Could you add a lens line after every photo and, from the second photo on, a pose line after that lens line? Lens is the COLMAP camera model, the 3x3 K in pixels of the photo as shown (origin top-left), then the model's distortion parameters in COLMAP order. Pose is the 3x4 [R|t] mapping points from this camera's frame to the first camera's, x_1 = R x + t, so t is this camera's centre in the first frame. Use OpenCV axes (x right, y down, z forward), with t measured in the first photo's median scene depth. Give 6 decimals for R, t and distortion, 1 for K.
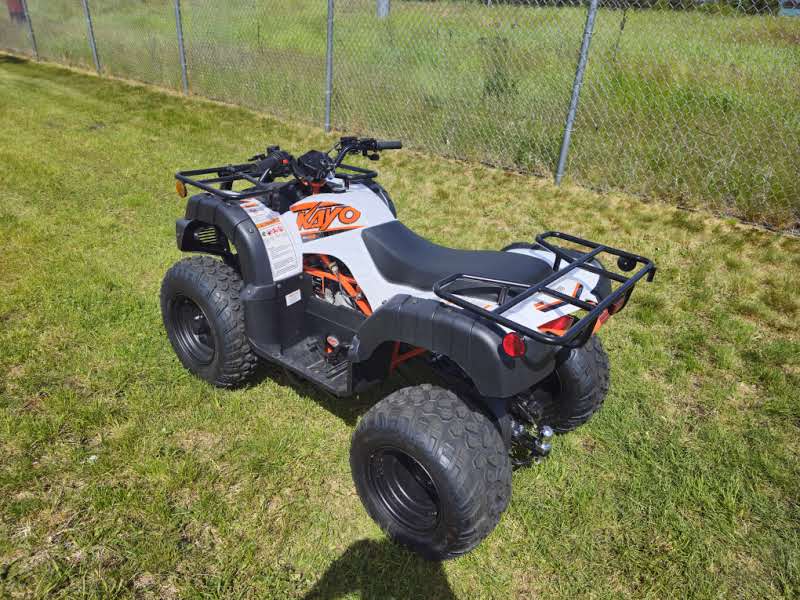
lens RADIAL K [[512.6, 0, 400.0], [0, 512.6, 300.0], [0, 0, 1]] dist [0.004594, -0.040384]
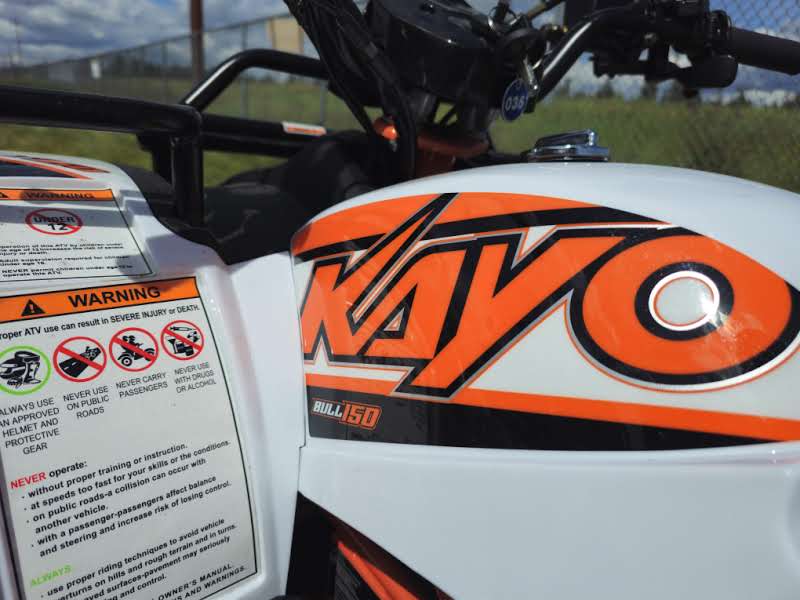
lens RADIAL K [[538.3, 0, 400.0], [0, 538.3, 300.0], [0, 0, 1]] dist [-0.000144, -0.026040]
pose [[0.963968, 0.108834, -0.242736, -0.121976], [-0.150732, 0.975328, -0.161295, -0.130421], [0.219193, 0.192071, 0.956589, 0.822977]]
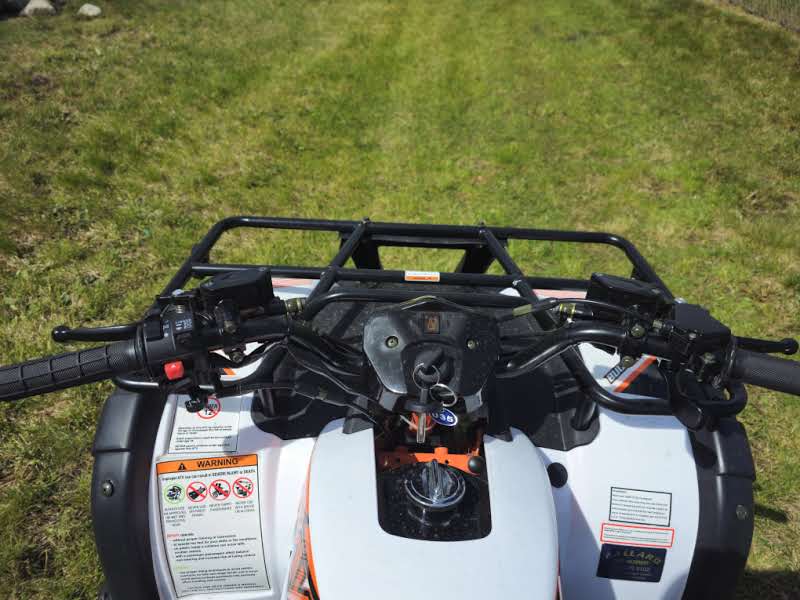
lens RADIAL K [[521.2, 0, 403.4], [0, 521.2, 278.0], [0, 0, 1]] dist [0.034956, -0.044363]
pose [[0.604759, 0.413986, -0.680354, 0.008601], [-0.328297, 0.907906, 0.260629, -0.378645], [0.725594, 0.065741, 0.684975, 0.806472]]
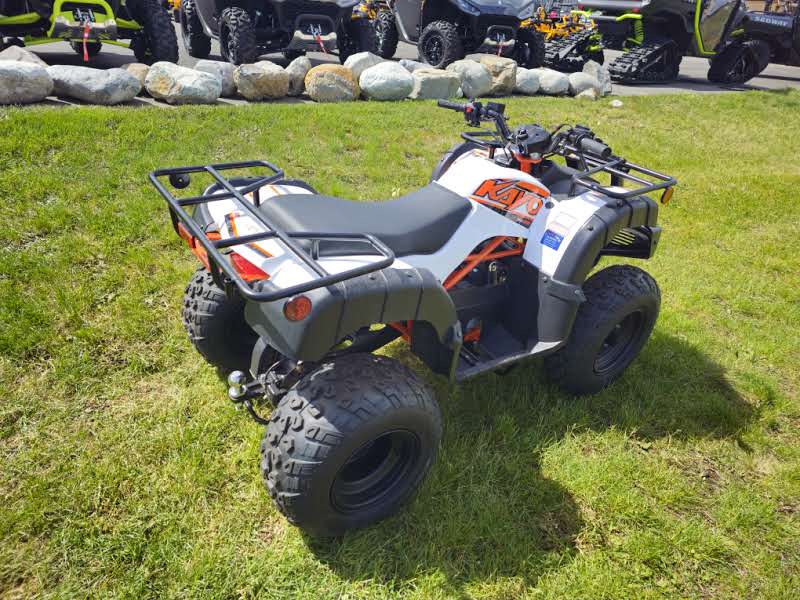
lens RADIAL K [[521.2, 0, 403.4], [0, 521.2, 278.0], [0, 0, 1]] dist [0.034956, -0.044363]
pose [[-0.274116, 0.345502, -0.897490, 0.855561], [-0.525382, 0.727865, 0.440667, -0.388331], [0.805503, 0.592319, -0.017999, 1.004683]]
